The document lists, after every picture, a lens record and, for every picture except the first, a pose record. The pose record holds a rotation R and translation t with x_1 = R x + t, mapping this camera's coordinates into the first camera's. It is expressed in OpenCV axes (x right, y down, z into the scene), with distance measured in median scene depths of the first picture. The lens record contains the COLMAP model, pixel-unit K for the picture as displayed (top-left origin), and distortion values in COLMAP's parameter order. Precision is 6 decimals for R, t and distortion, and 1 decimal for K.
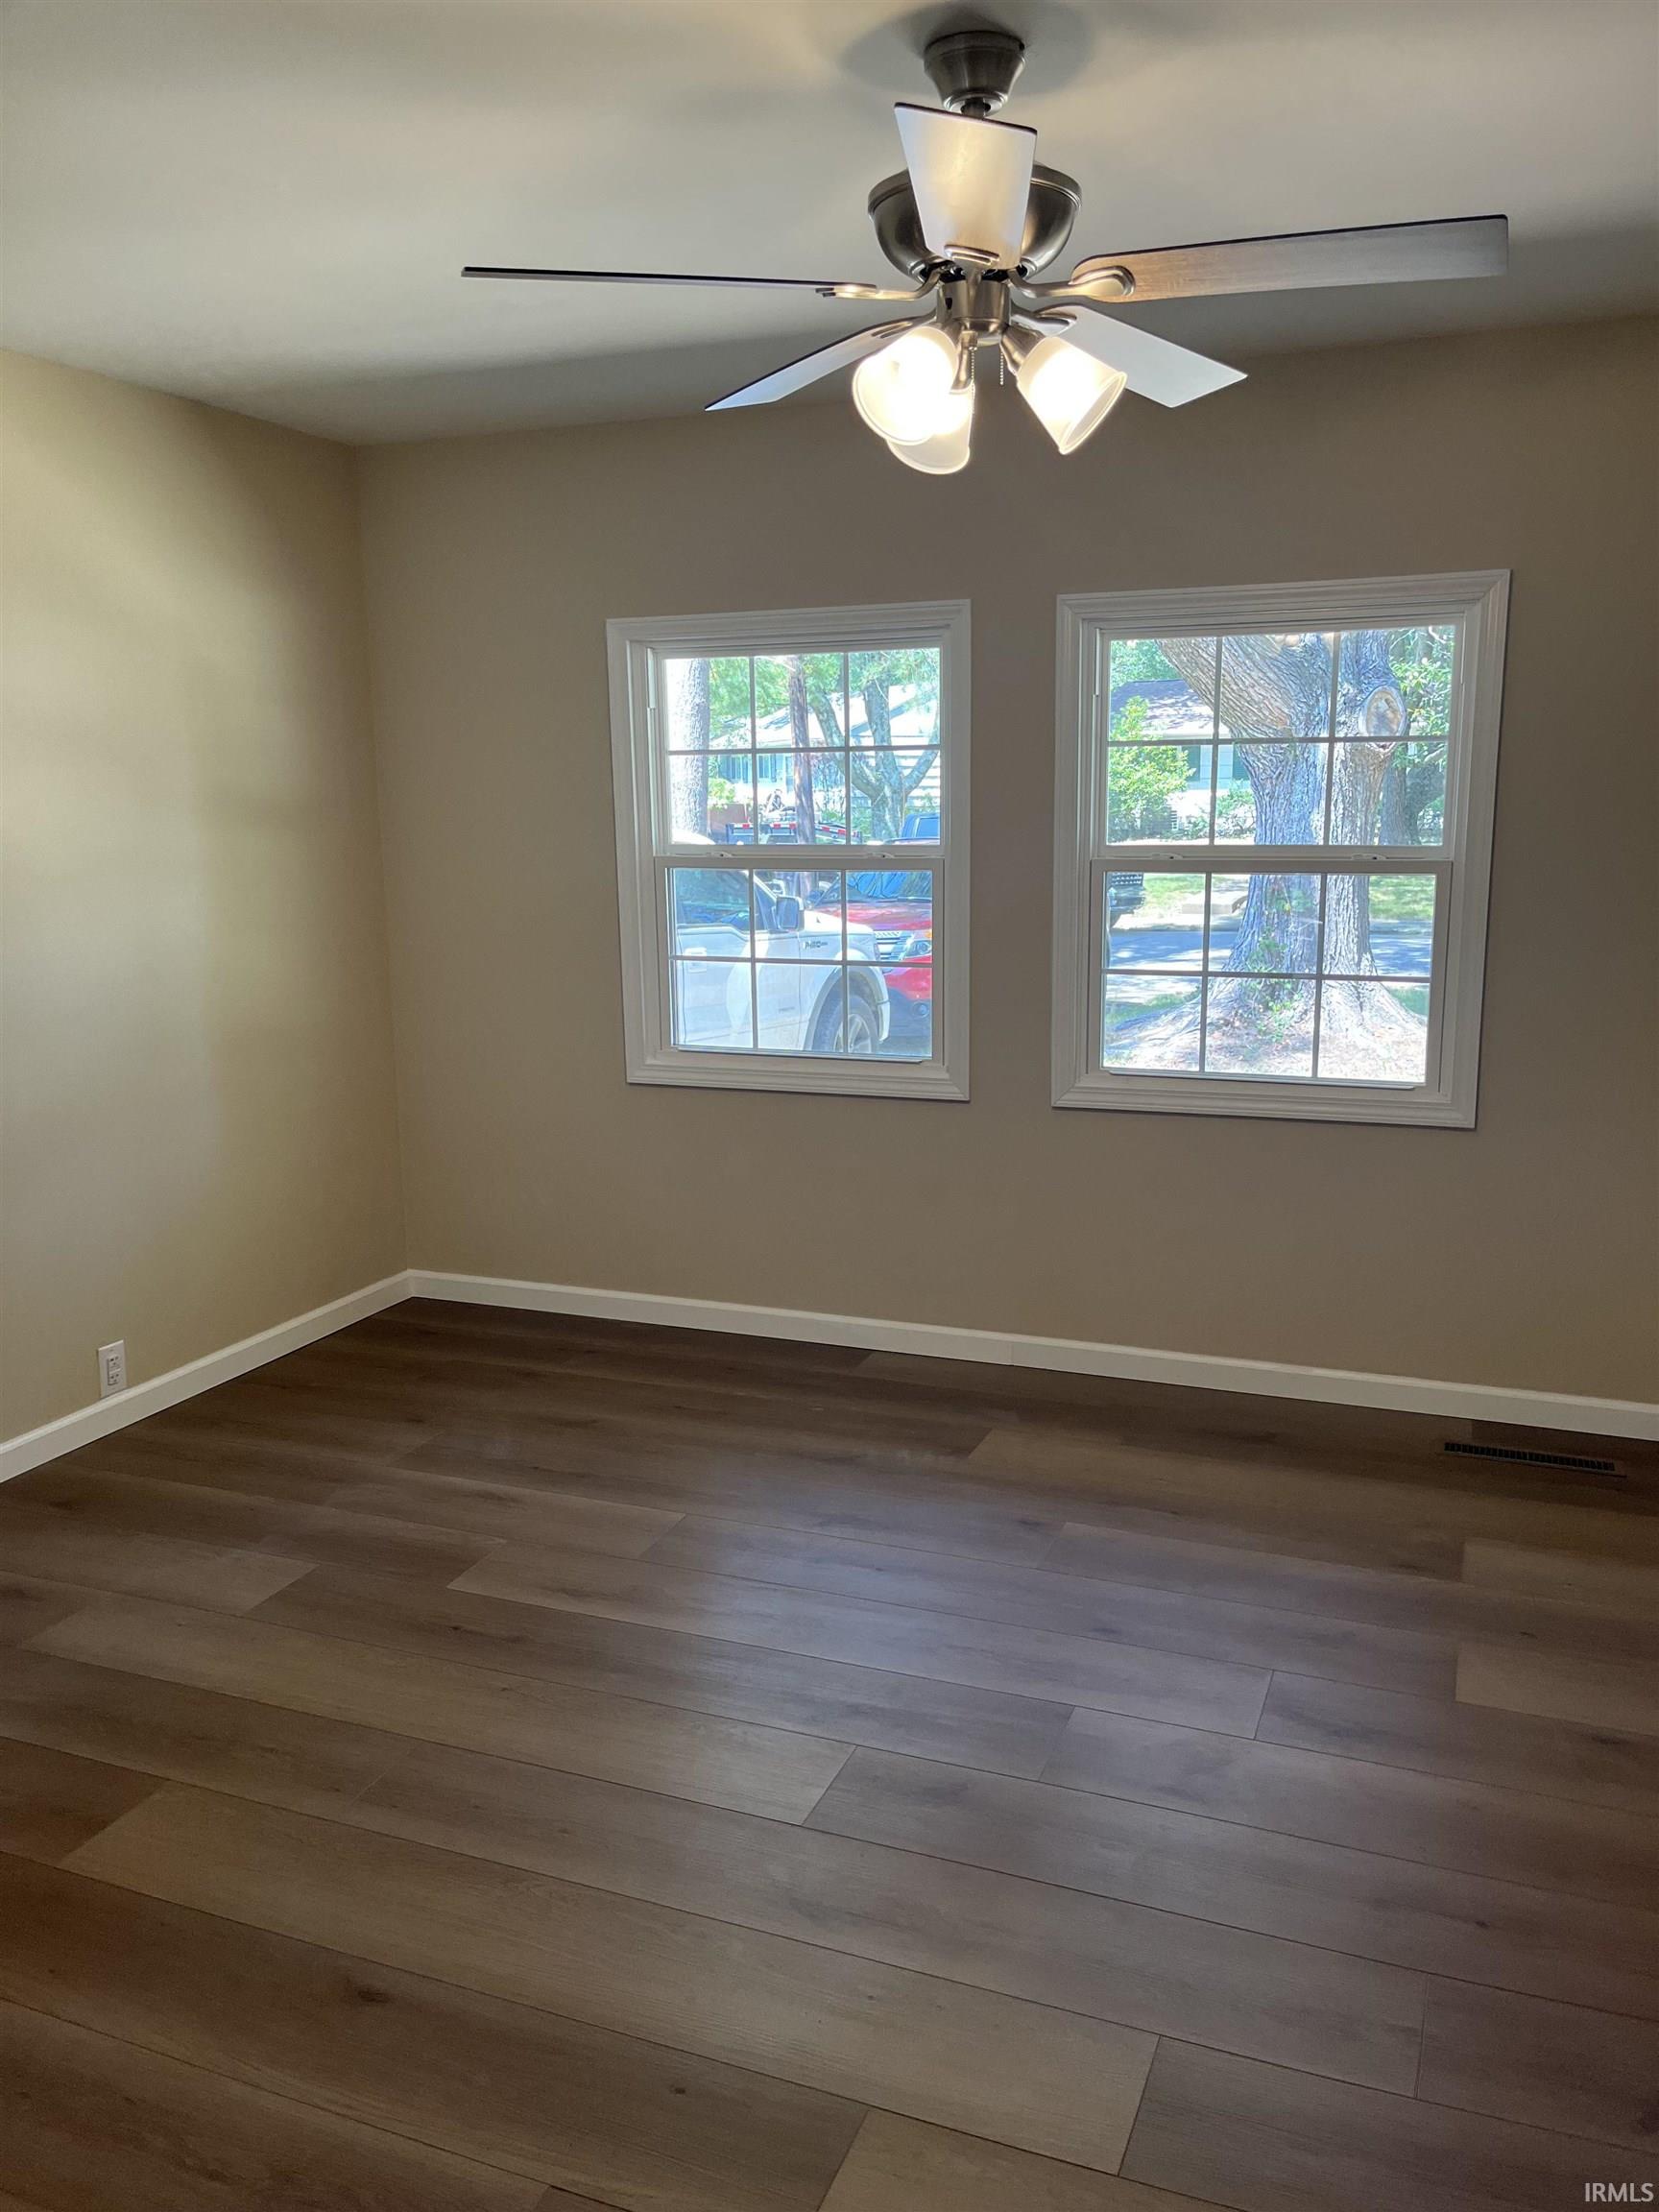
lens RADIAL K [[1676.1, 0, 852.8], [0, 1676.1, 1142.5], [0, 0, 1]] dist [0.032049, 0.008842]
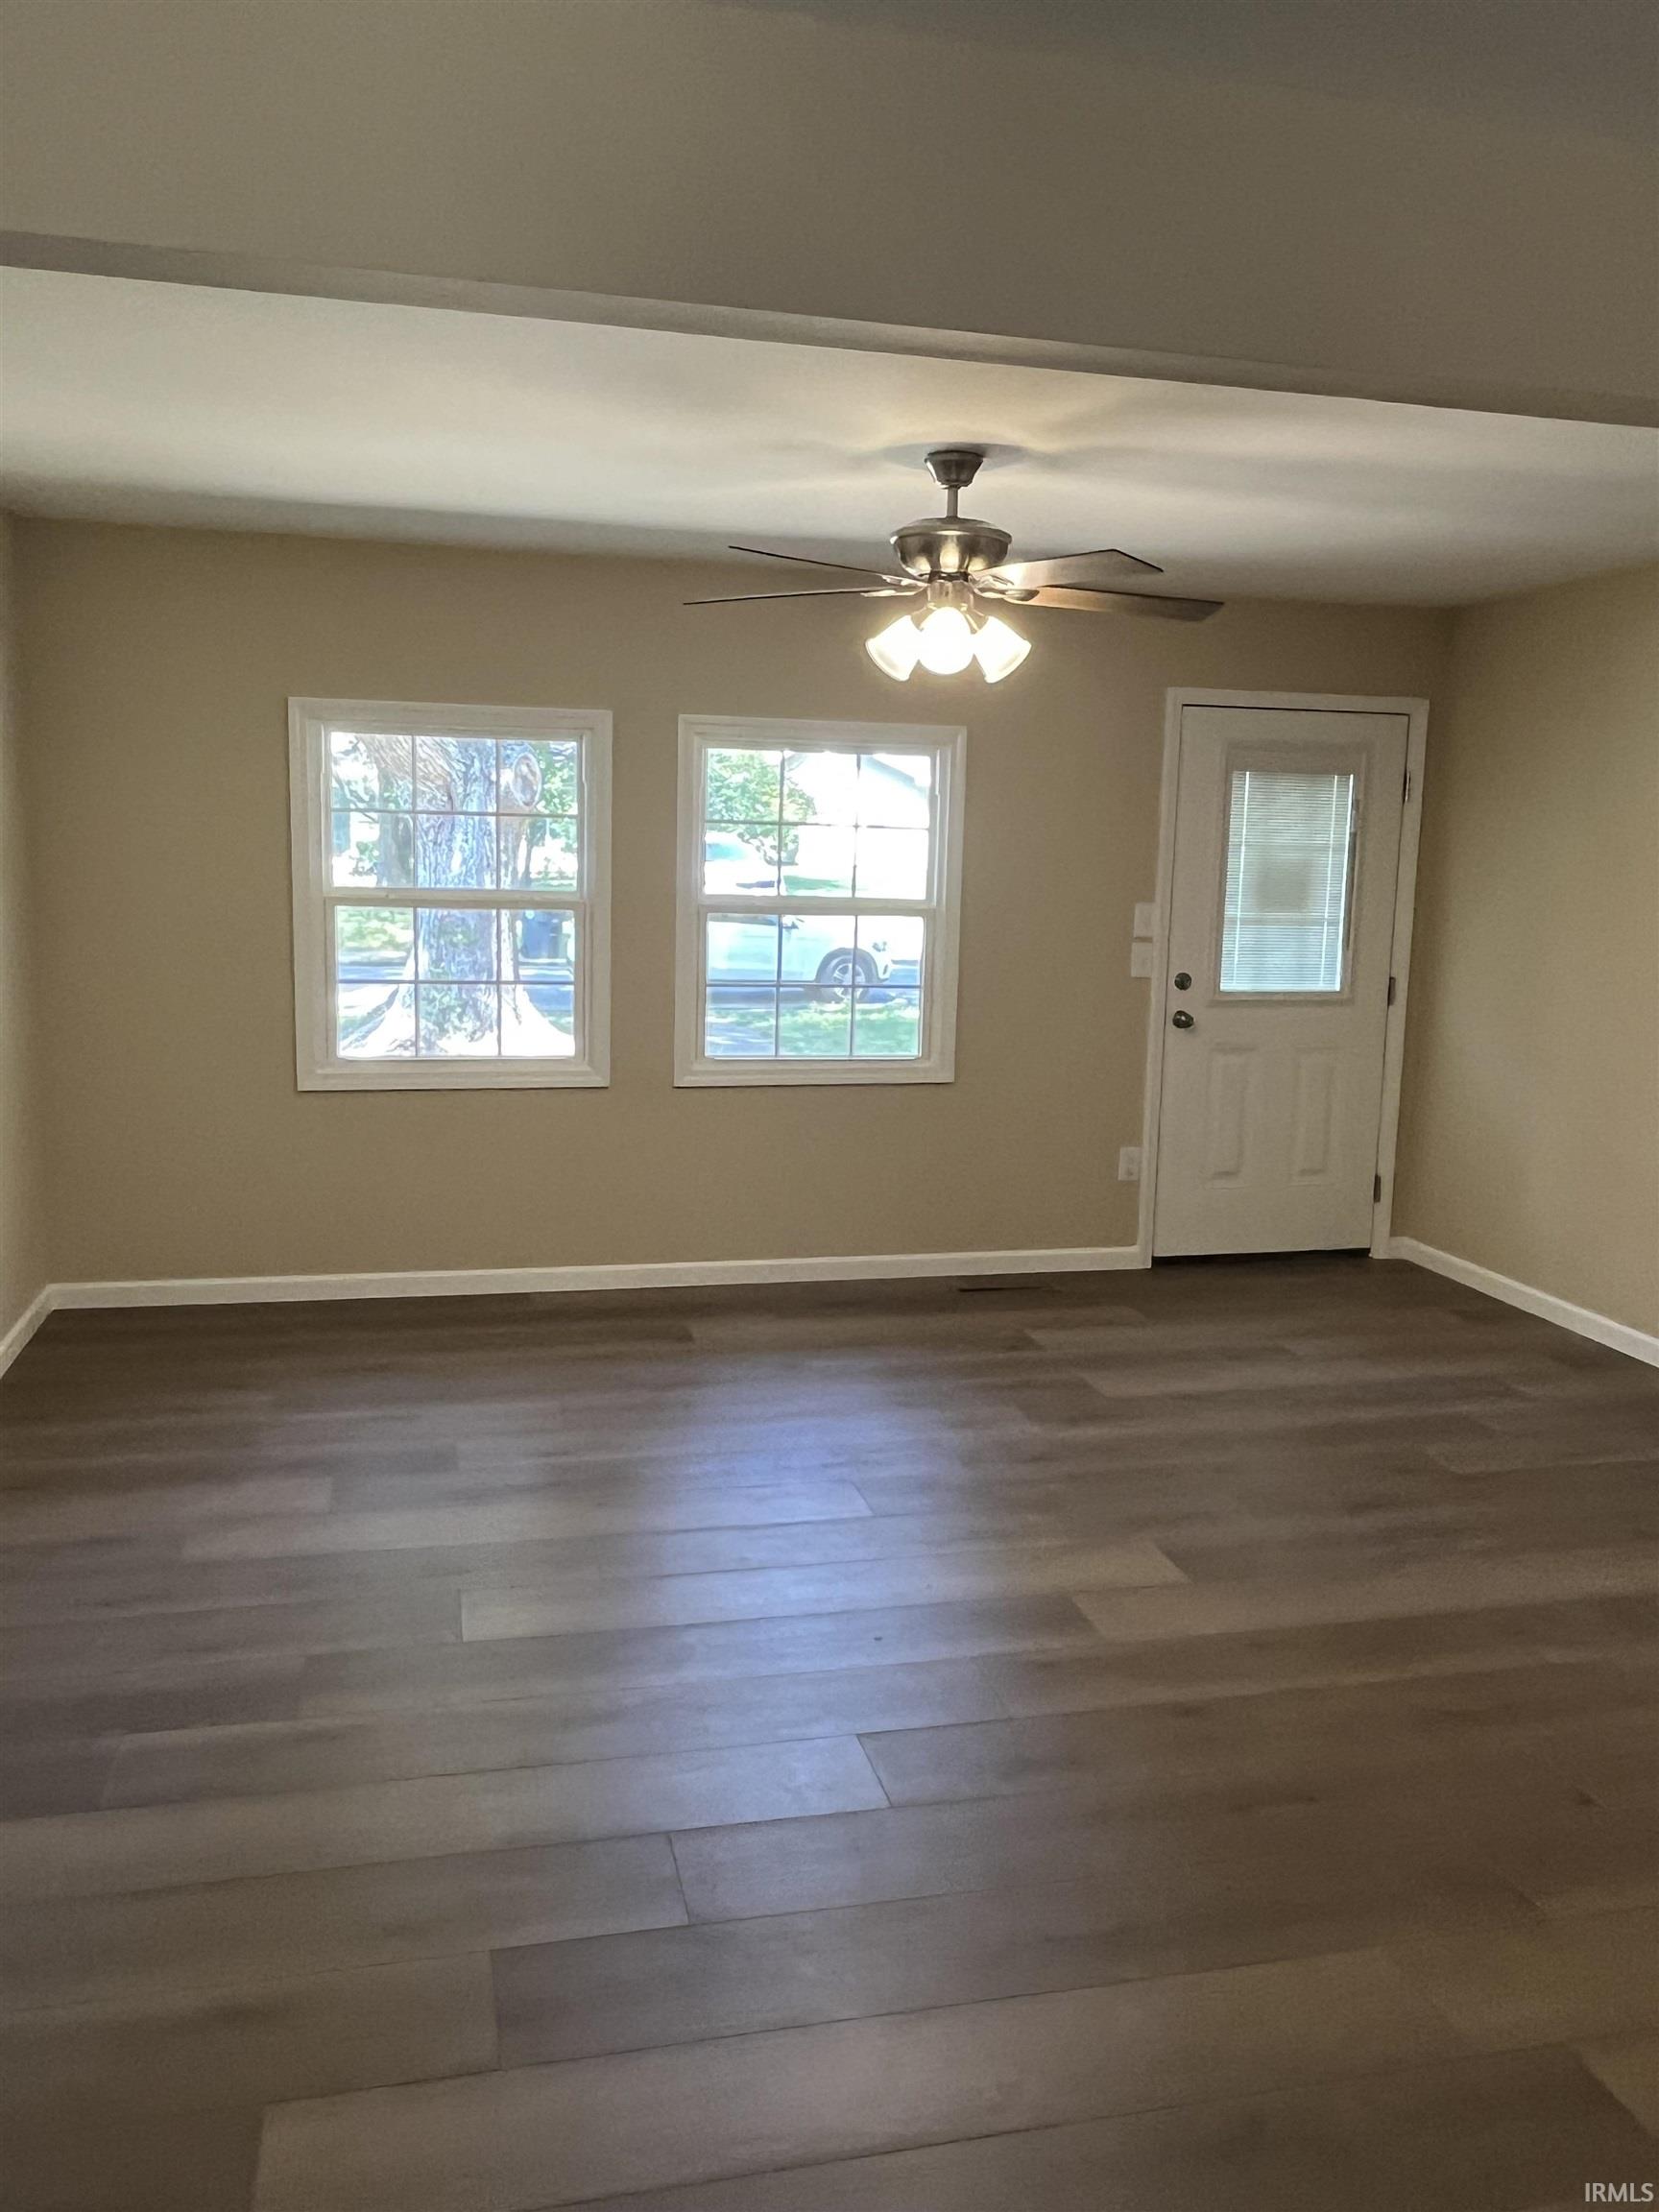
lens RADIAL K [[1664.6, 0, 829.7], [0, 1664.6, 1104.4], [0, 0, 1]] dist [-0.001982, 0.011451]
pose [[0.818551, -0.059335, 0.571361, -0.524262], [0.082949, 0.996435, -0.015357, 0.023041], [-0.568413, 0.059964, 0.820555, -0.156564]]
